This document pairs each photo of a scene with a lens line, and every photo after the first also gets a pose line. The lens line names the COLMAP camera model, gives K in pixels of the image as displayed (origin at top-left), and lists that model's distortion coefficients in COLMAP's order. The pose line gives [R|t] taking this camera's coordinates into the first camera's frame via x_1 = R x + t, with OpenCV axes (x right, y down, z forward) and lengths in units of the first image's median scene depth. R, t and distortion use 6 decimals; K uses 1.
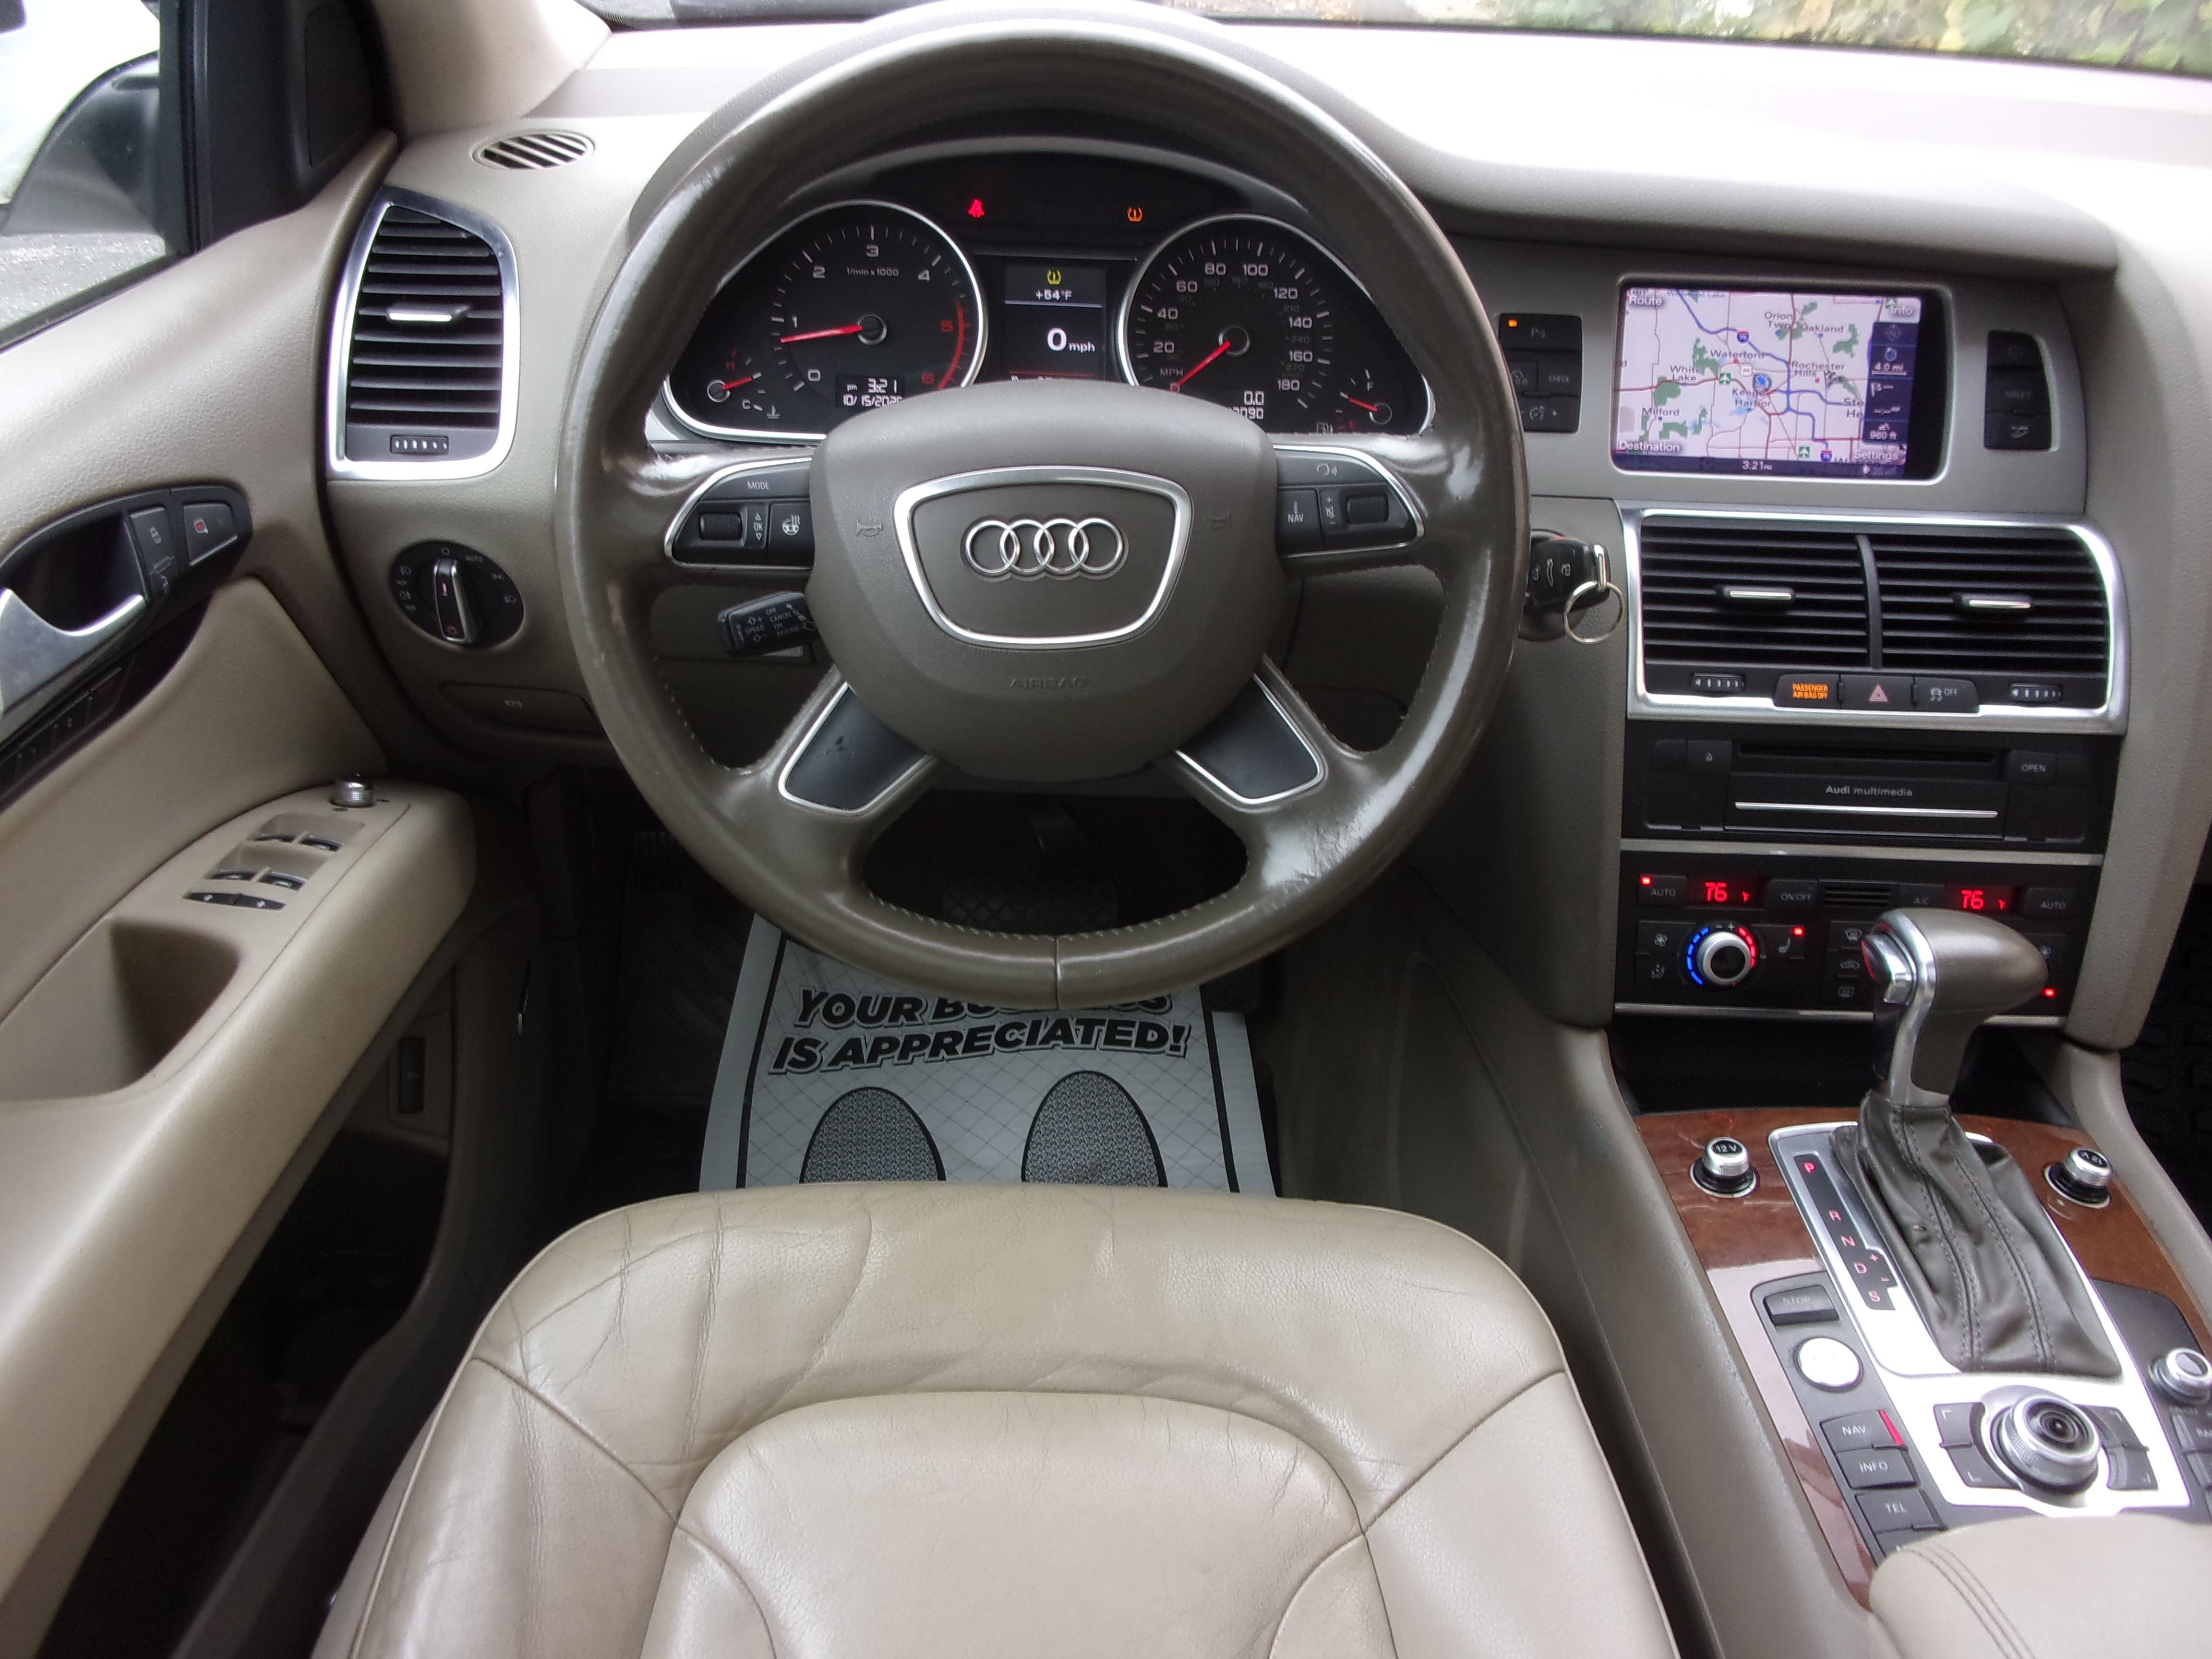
lens RADIAL K [[1847.8, 0, 1114.9], [0, 1847.8, 838.9], [0, 0, 1]] dist [0.022076, -0.048760]
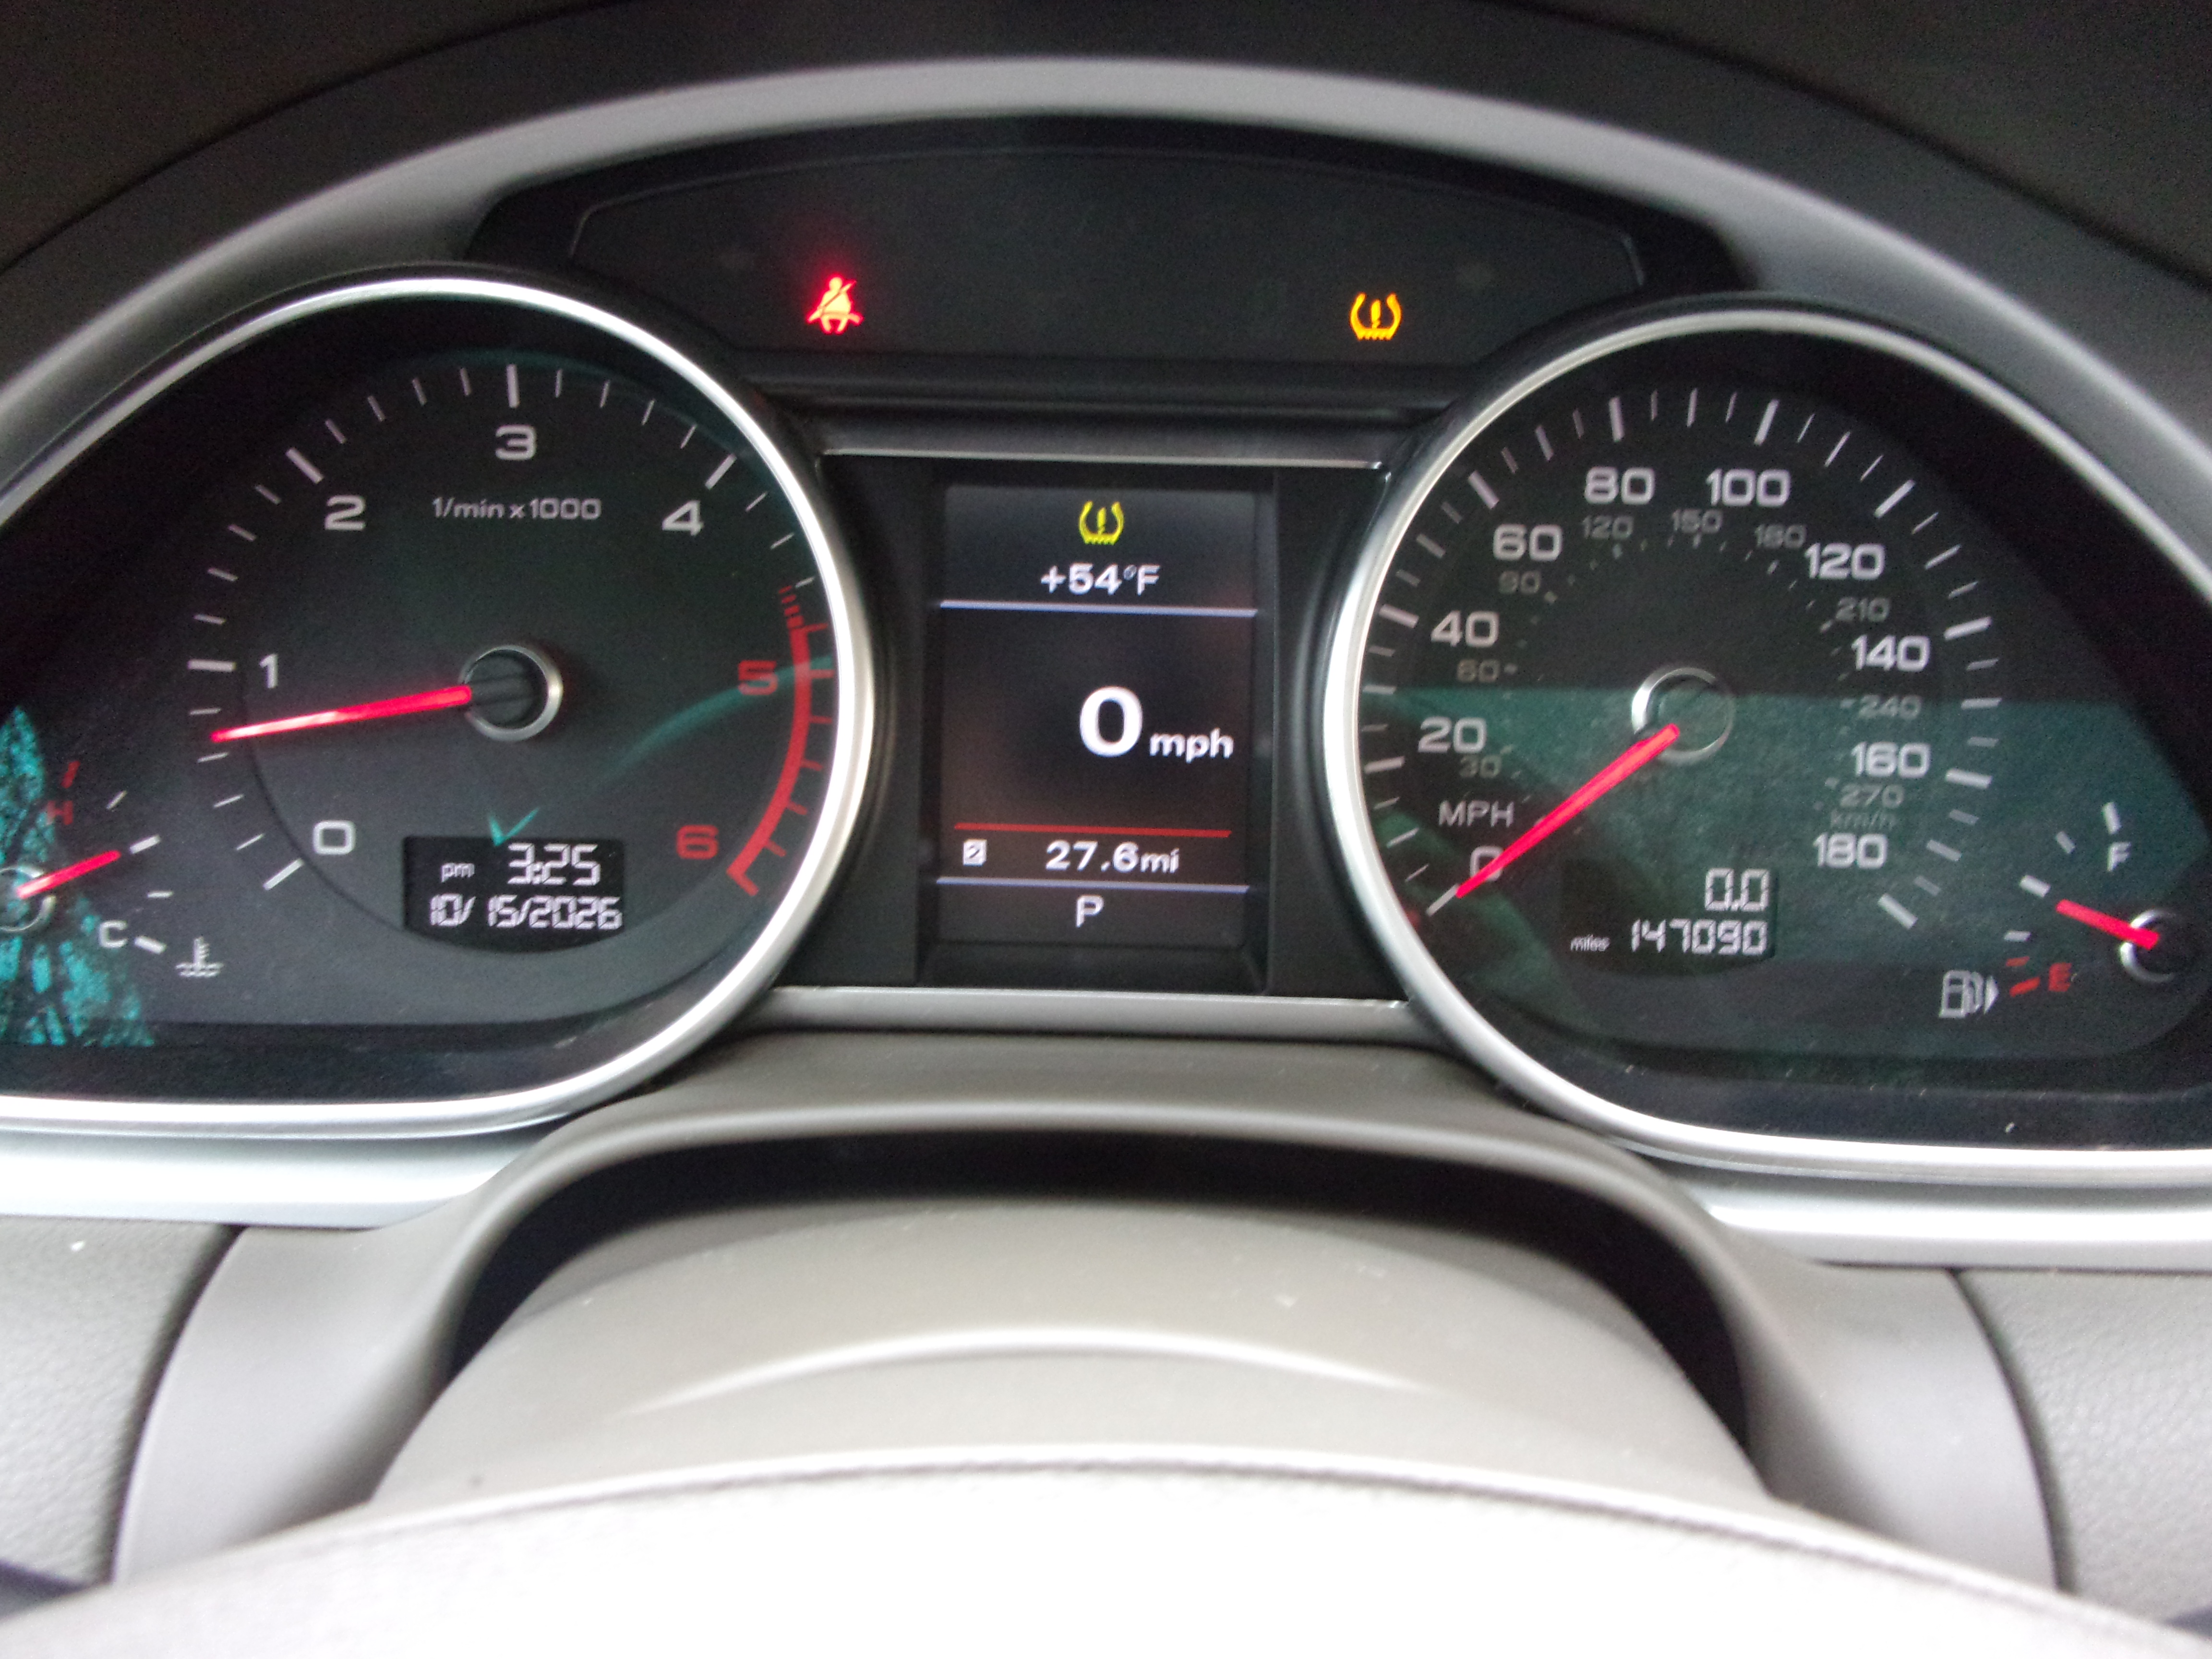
lens RADIAL K [[1847.8, 0, 1057.4], [0, 1847.8, 867.4], [0, 0, 1]] dist [0.022076, -0.048760]
pose [[0.999192, 0.001044, -0.040171, -0.027723], [-0.001937, 0.999752, -0.022199, -0.238813], [0.040138, 0.022259, 0.998946, 0.692394]]
